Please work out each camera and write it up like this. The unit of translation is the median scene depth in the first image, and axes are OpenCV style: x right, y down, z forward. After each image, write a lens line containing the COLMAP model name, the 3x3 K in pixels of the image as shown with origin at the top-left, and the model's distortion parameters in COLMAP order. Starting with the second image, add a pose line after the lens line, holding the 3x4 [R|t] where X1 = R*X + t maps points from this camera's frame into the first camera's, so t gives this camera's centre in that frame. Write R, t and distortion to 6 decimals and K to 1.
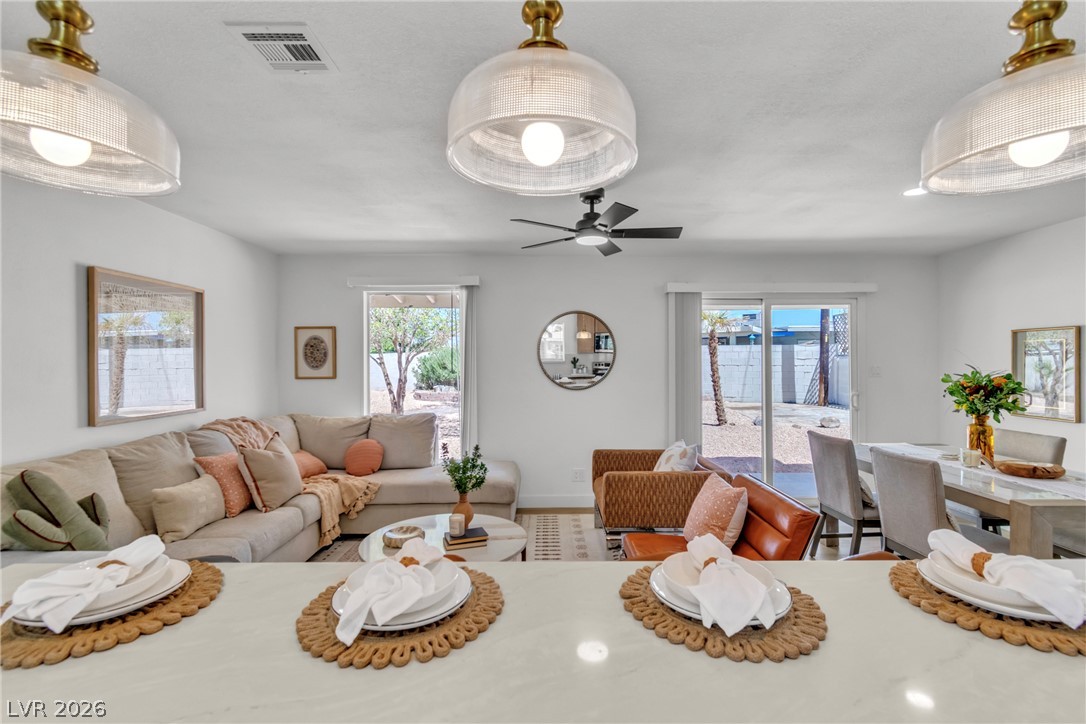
lens RADIAL K [[494.9, 0, 543.0], [0, 494.9, 362.0], [0, 0, 1]] dist [-0.000925, -0.000016]
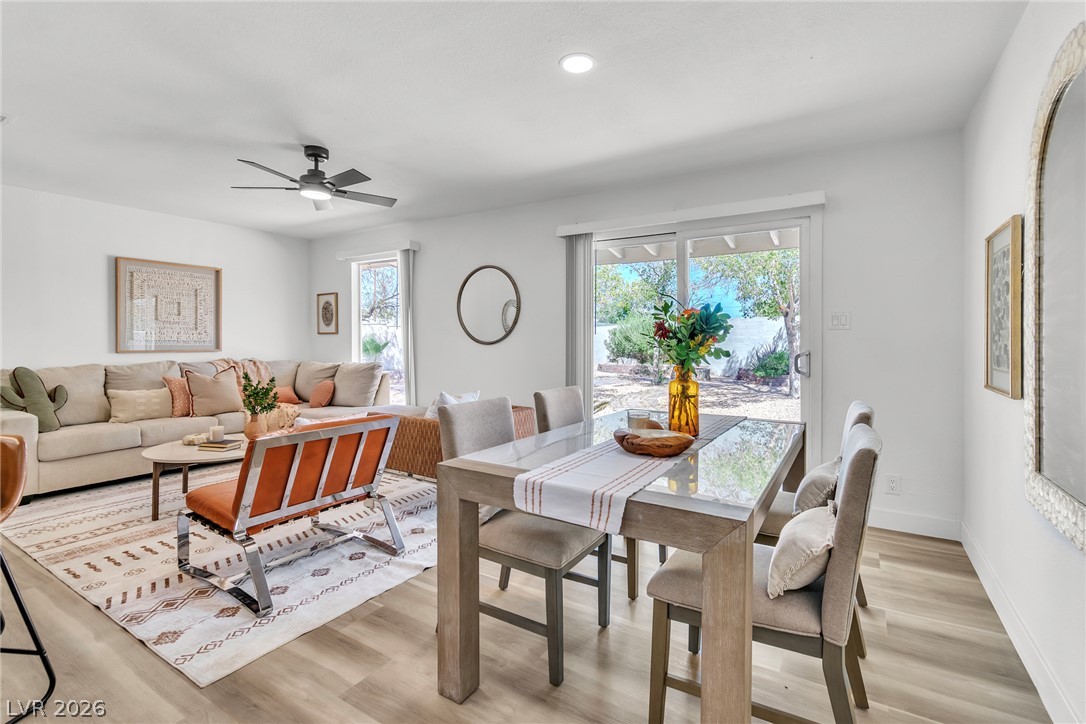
lens RADIAL K [[497.9, 0, 538.5], [0, 497.9, 351.8], [0, 0, 1]] dist [0.000300, -0.000091]
pose [[0.842200, 0.017788, -0.538871, 0.717368], [-0.005898, 0.999700, 0.023782, 0.047418], [0.539133, -0.016851, 0.842052, 0.212062]]
